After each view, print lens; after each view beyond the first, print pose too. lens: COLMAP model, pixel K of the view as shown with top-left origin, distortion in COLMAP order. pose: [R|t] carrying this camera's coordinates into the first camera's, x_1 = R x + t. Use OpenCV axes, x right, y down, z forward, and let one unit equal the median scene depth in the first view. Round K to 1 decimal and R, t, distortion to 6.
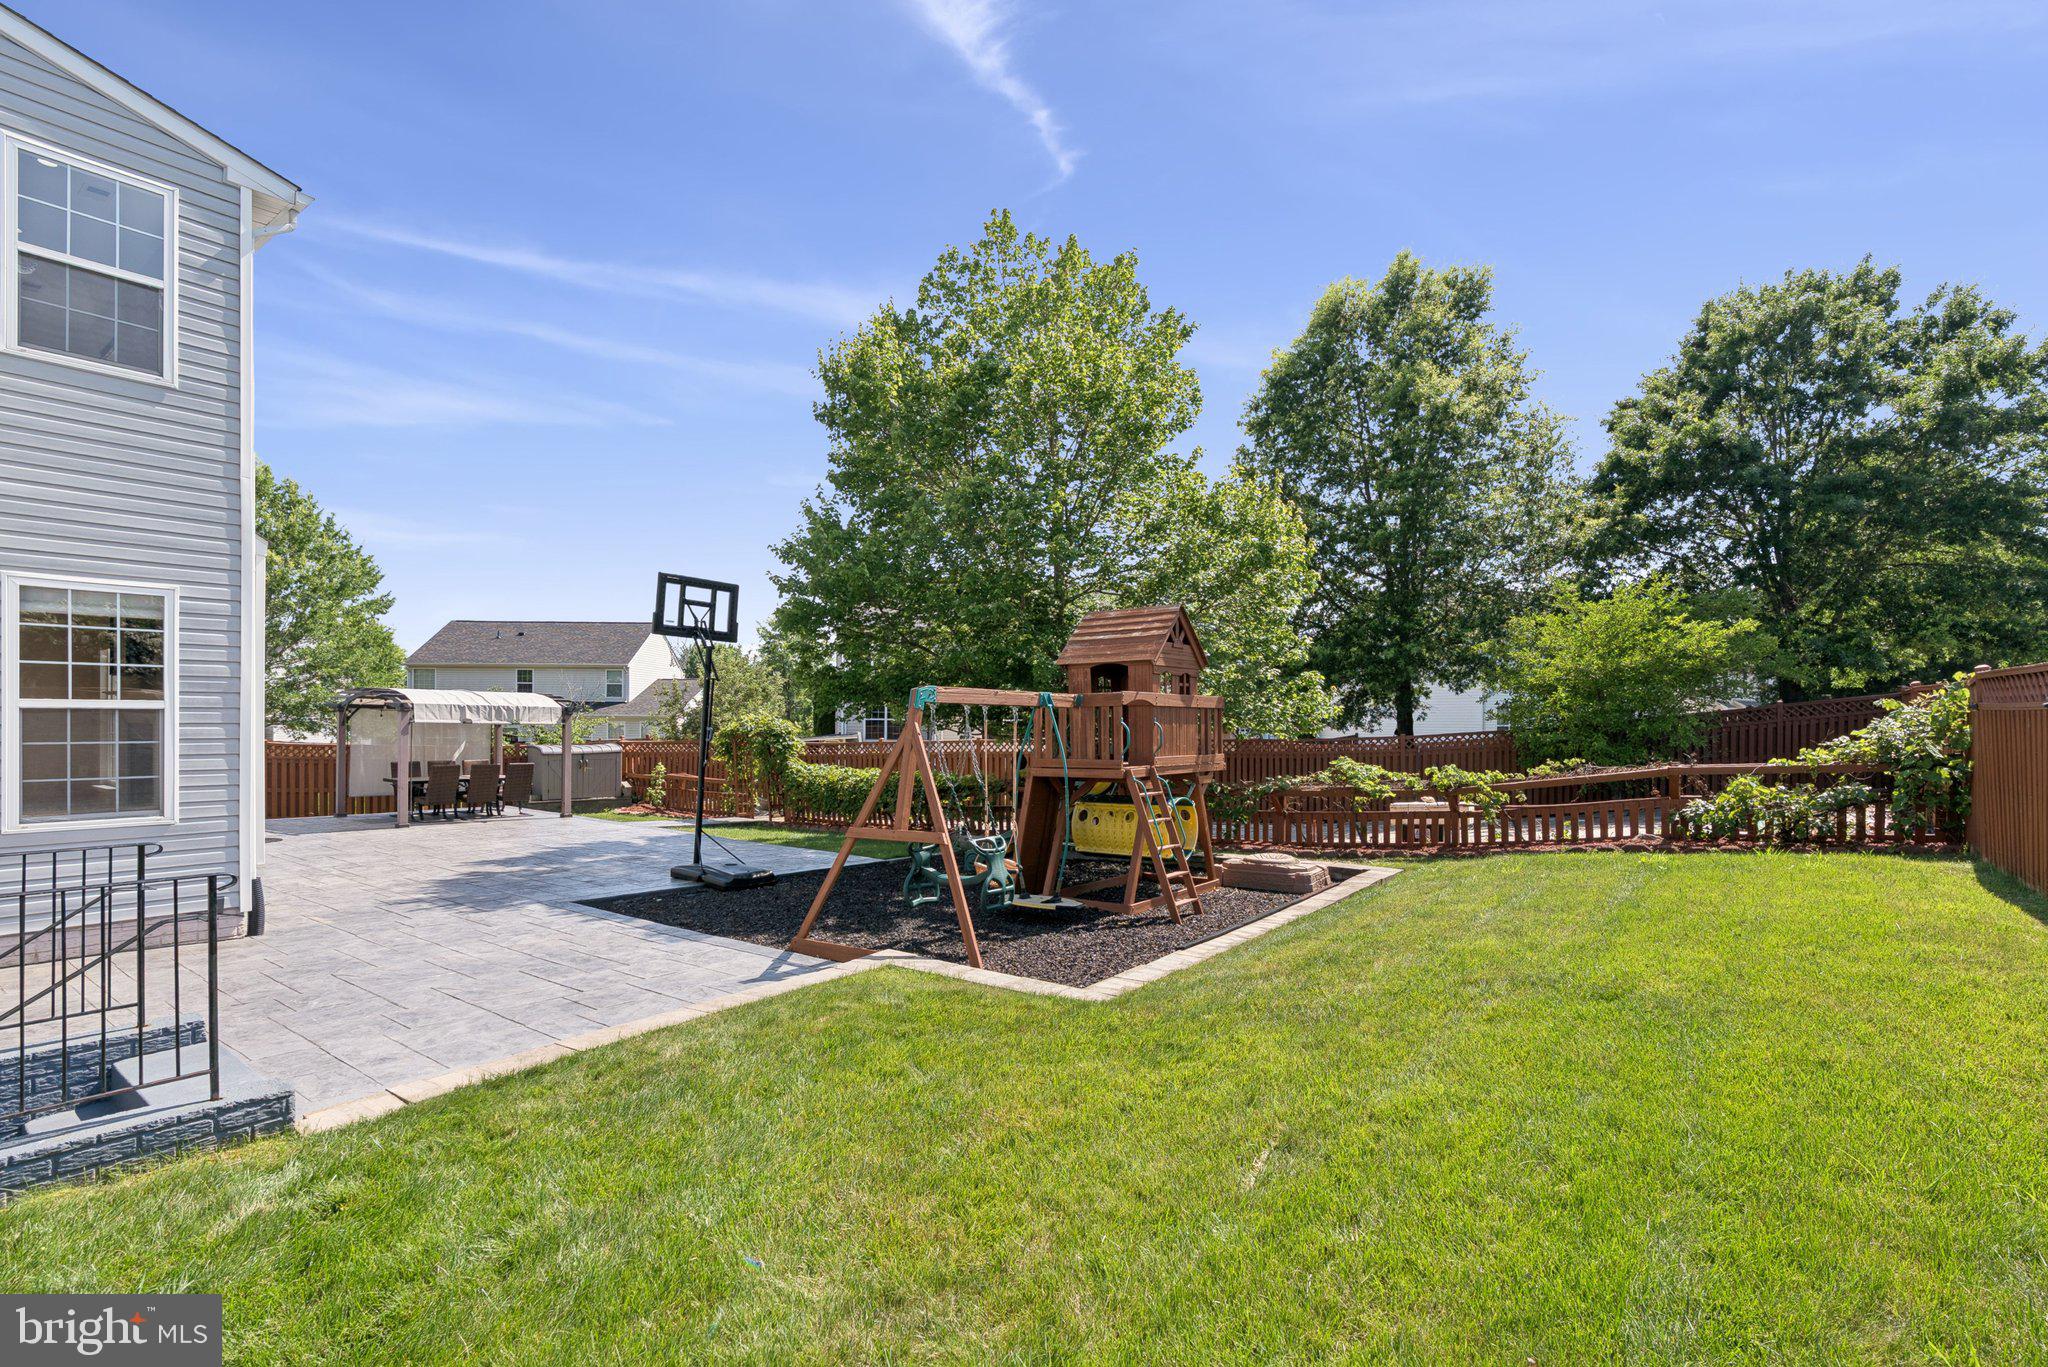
lens RADIAL K [[963.0, 0, 1023.1], [0, 963.0, 713.0], [0, 0, 1]] dist [-0.003603, -0.000263]
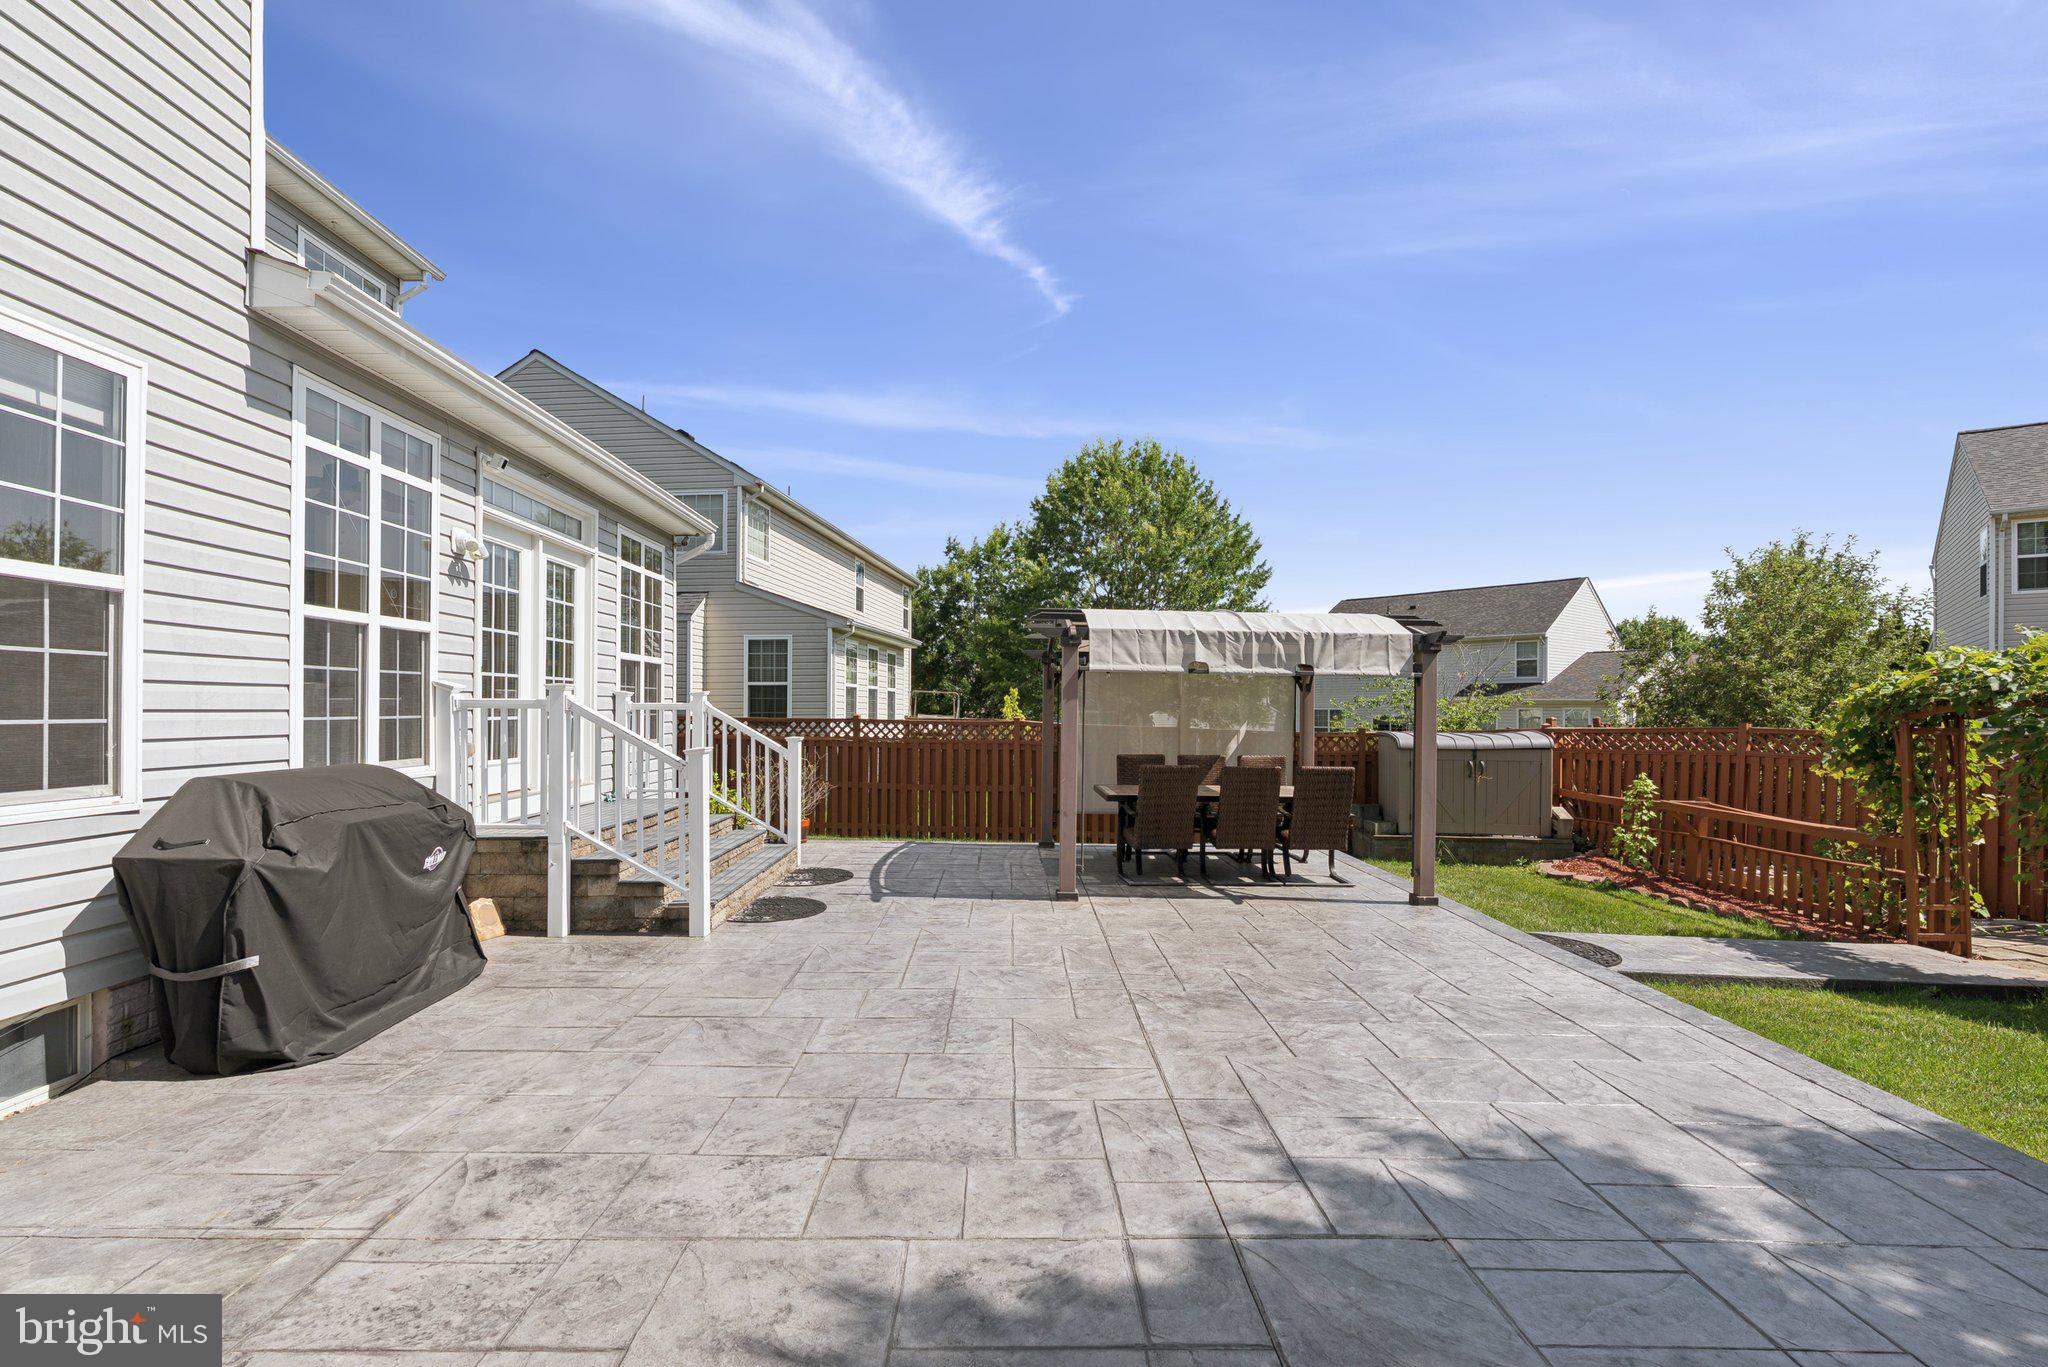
lens RADIAL K [[963.0, 0, 1023.1], [0, 963.0, 713.0], [0, 0, 1]] dist [-0.003603, -0.000263]
pose [[0.636819, -0.001105, -0.771013, -0.212816], [0.004278, 0.999989, 0.002100, 0.020467], [0.771002, -0.004636, 0.636816, 0.482533]]
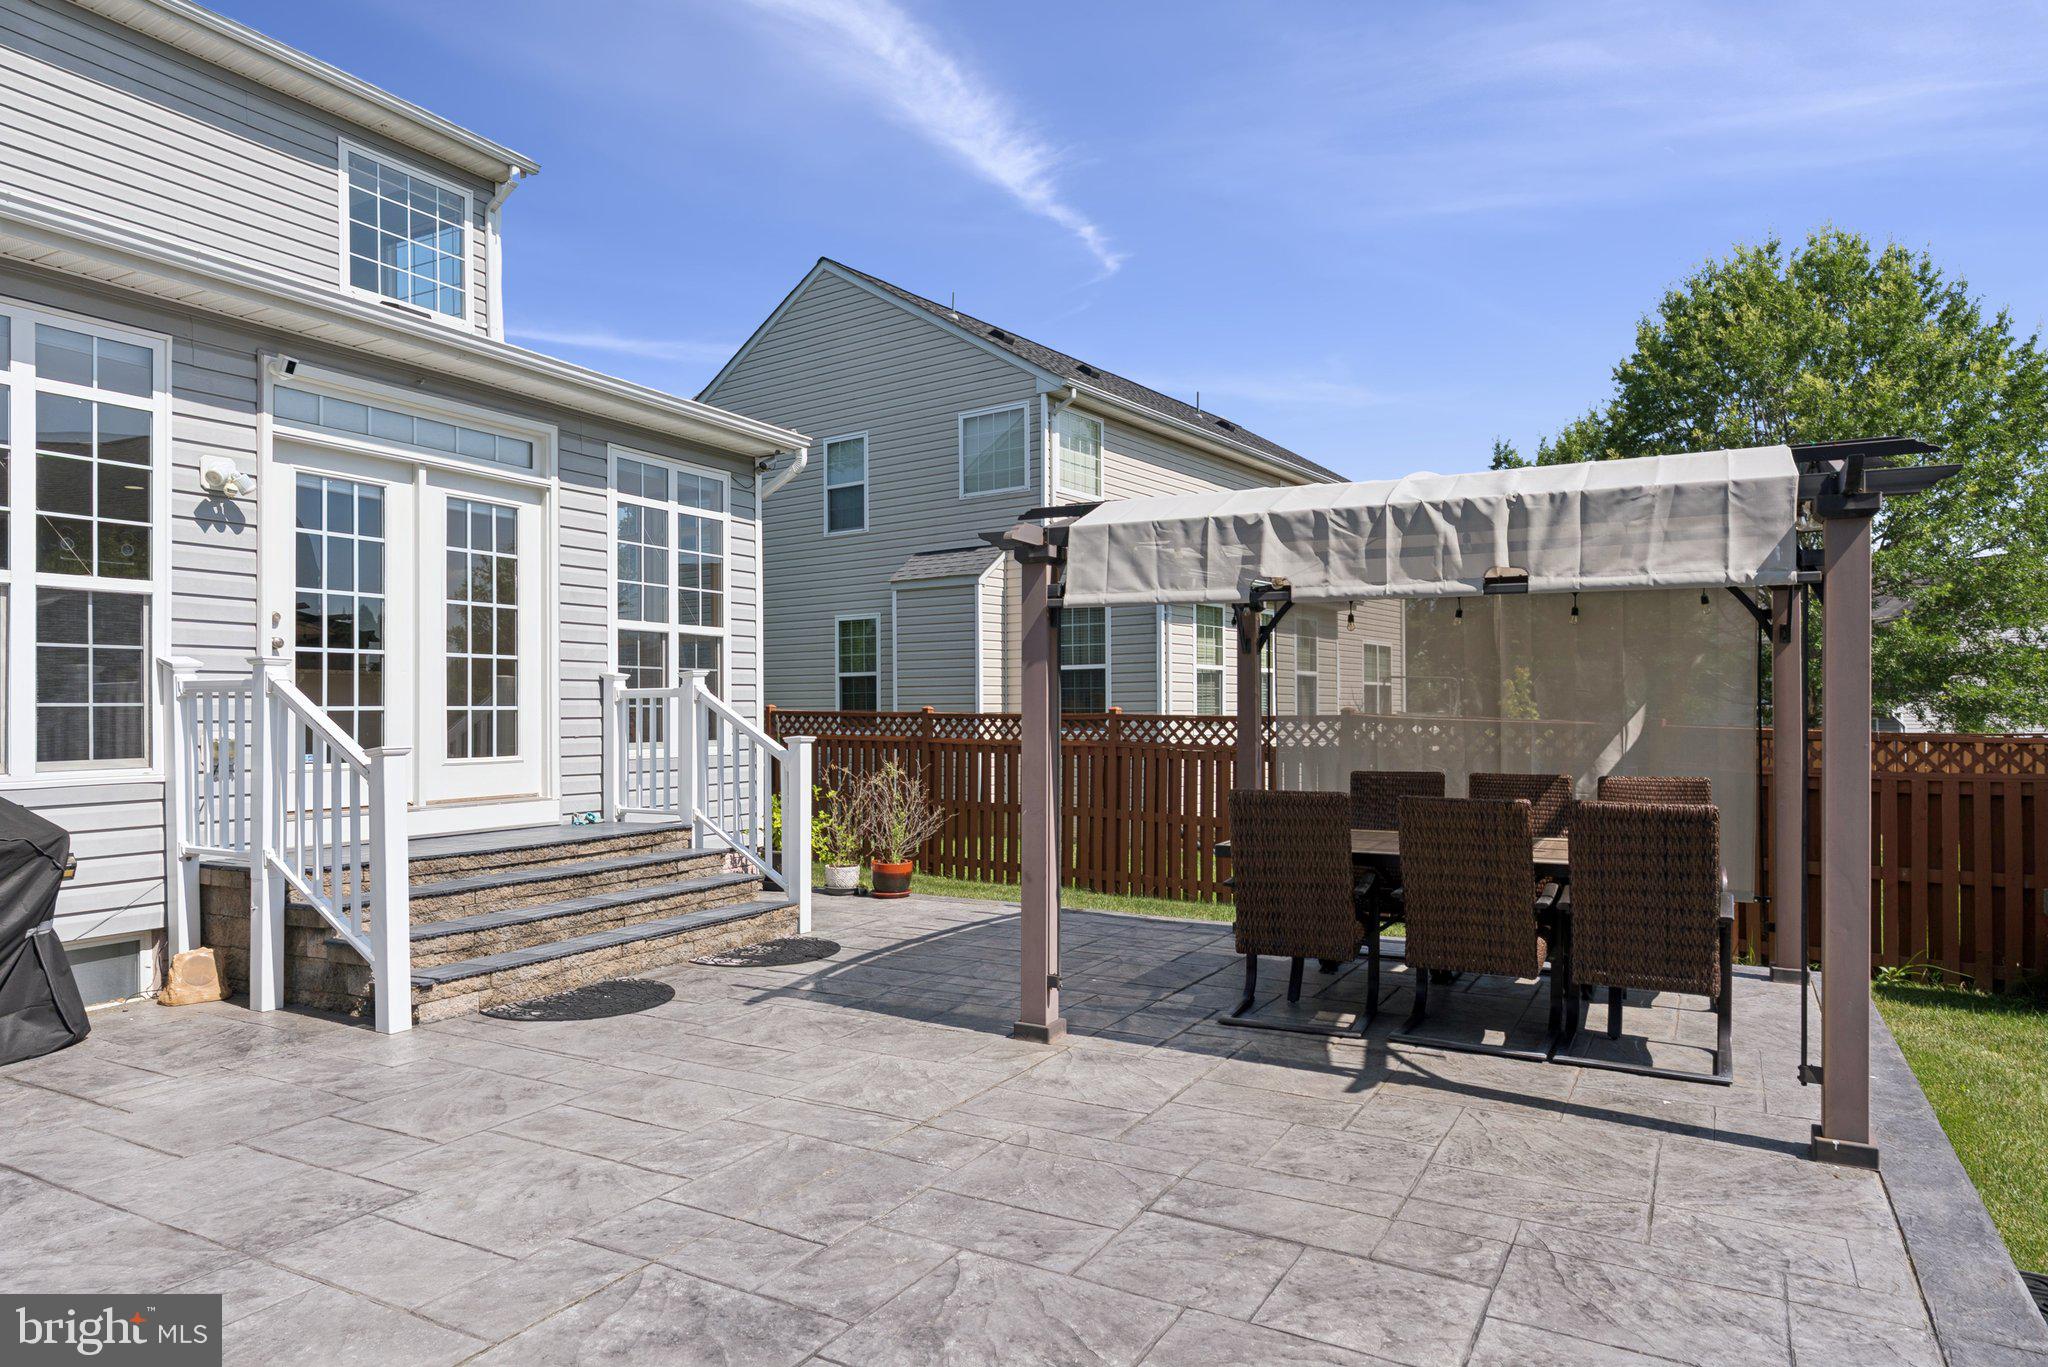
lens RADIAL K [[1279.9, 0, 1032.0], [0, 1279.9, 718.0], [0, 0, 1]] dist [-0.004290, 0.000195]
pose [[0.156330, -0.003593, -0.987698, -0.225783], [0.011896, 0.999928, -0.001755, 0.026748], [0.987633, -0.011475, 0.156362, 0.661426]]
